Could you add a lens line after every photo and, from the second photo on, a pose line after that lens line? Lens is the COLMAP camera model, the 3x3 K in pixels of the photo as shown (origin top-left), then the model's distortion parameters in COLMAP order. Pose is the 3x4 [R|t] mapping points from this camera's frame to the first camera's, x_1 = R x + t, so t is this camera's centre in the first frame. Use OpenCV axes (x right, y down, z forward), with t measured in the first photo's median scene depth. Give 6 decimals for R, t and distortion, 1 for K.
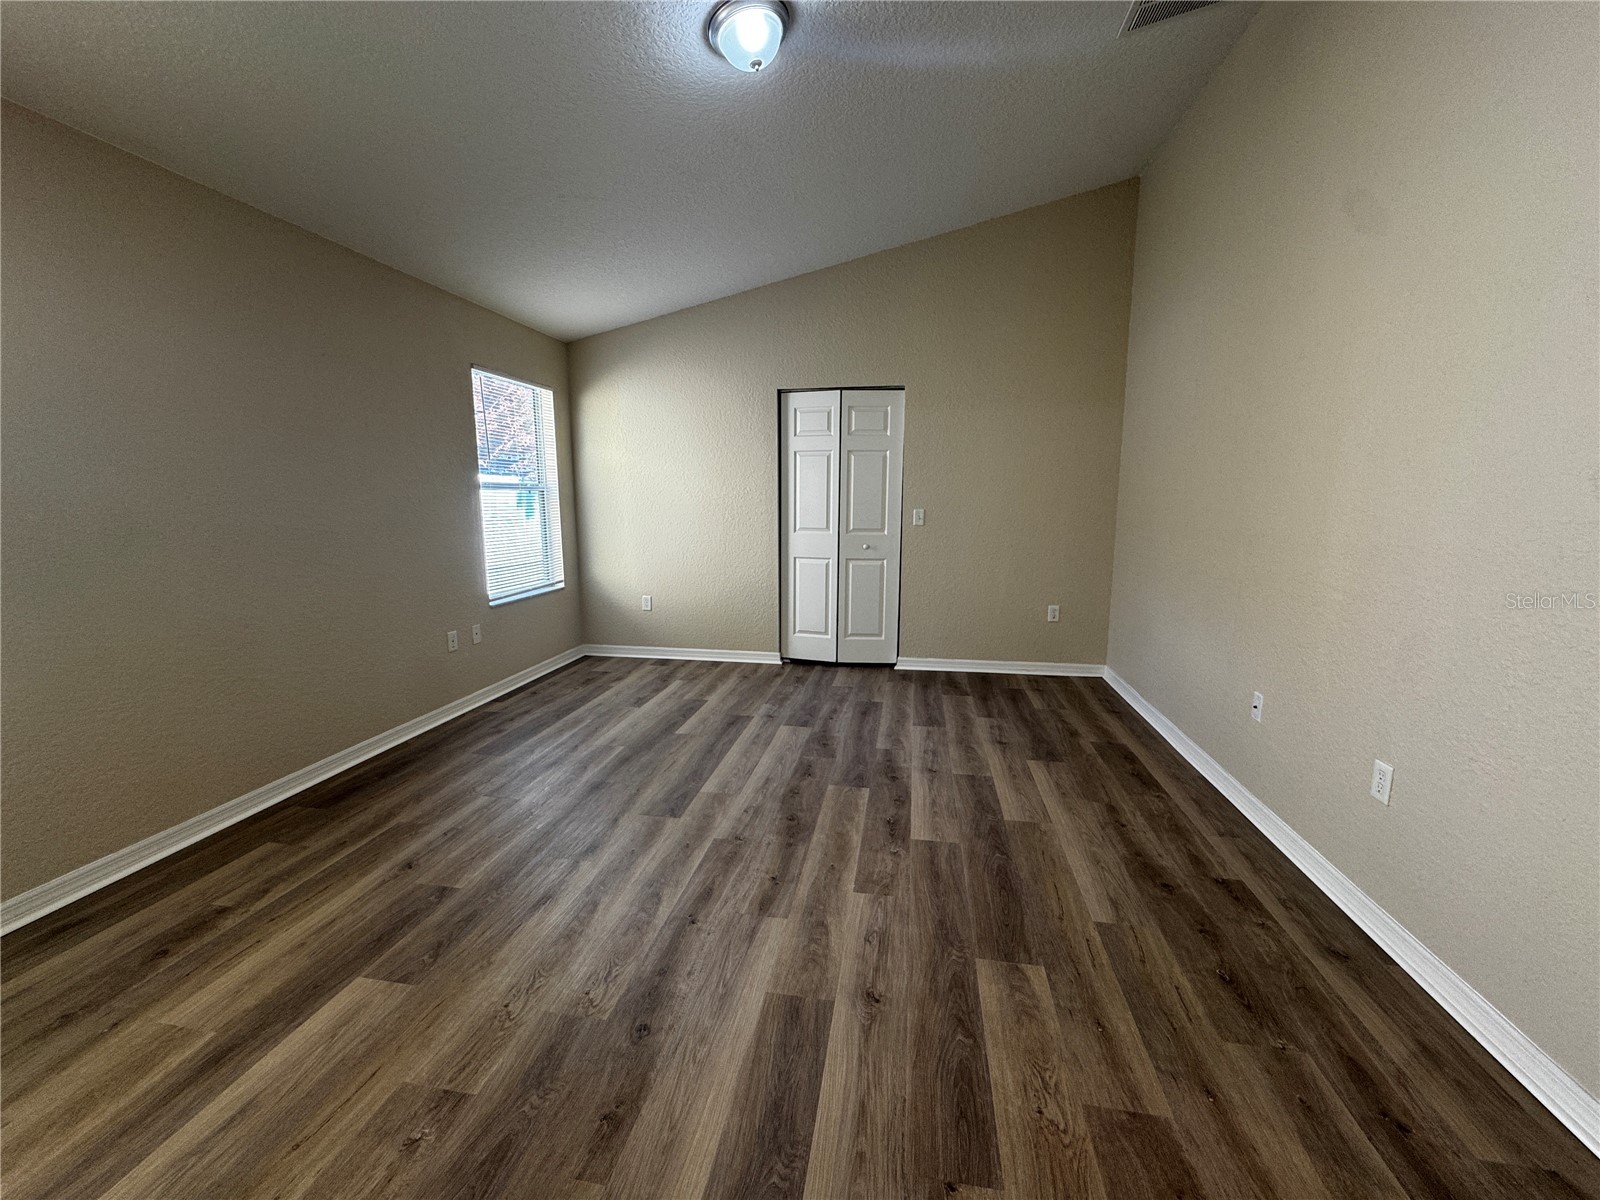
lens RADIAL K [[643.0, 0, 800.1], [0, 643.0, 595.4], [0, 0, 1]] dist [-0.002372, -0.000388]
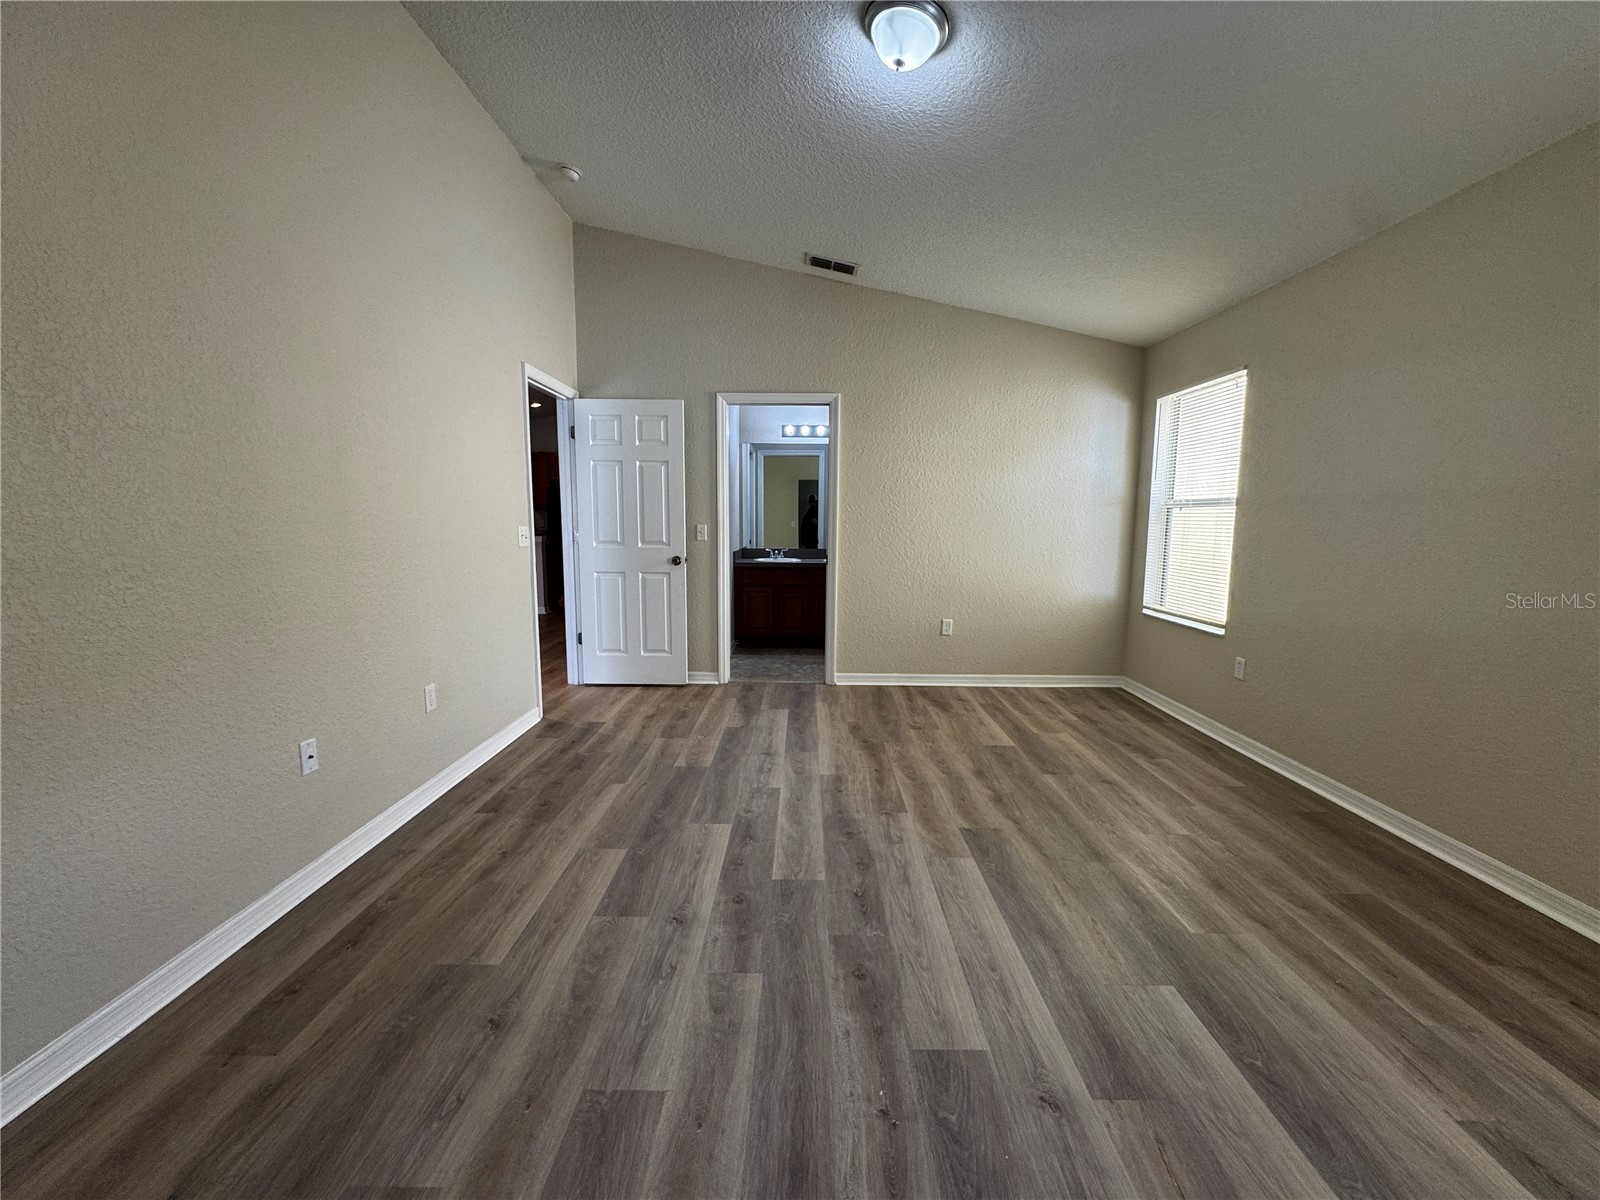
lens RADIAL K [[643.0, 0, 800.1], [0, 643.0, 595.4], [0, 0, 1]] dist [-0.002372, -0.000388]
pose [[-0.986226, 0.016276, -0.164602, 0.224894], [-0.028121, 0.964160, 0.263827, -0.271361], [0.162997, 0.264821, -0.950422, 1.884697]]
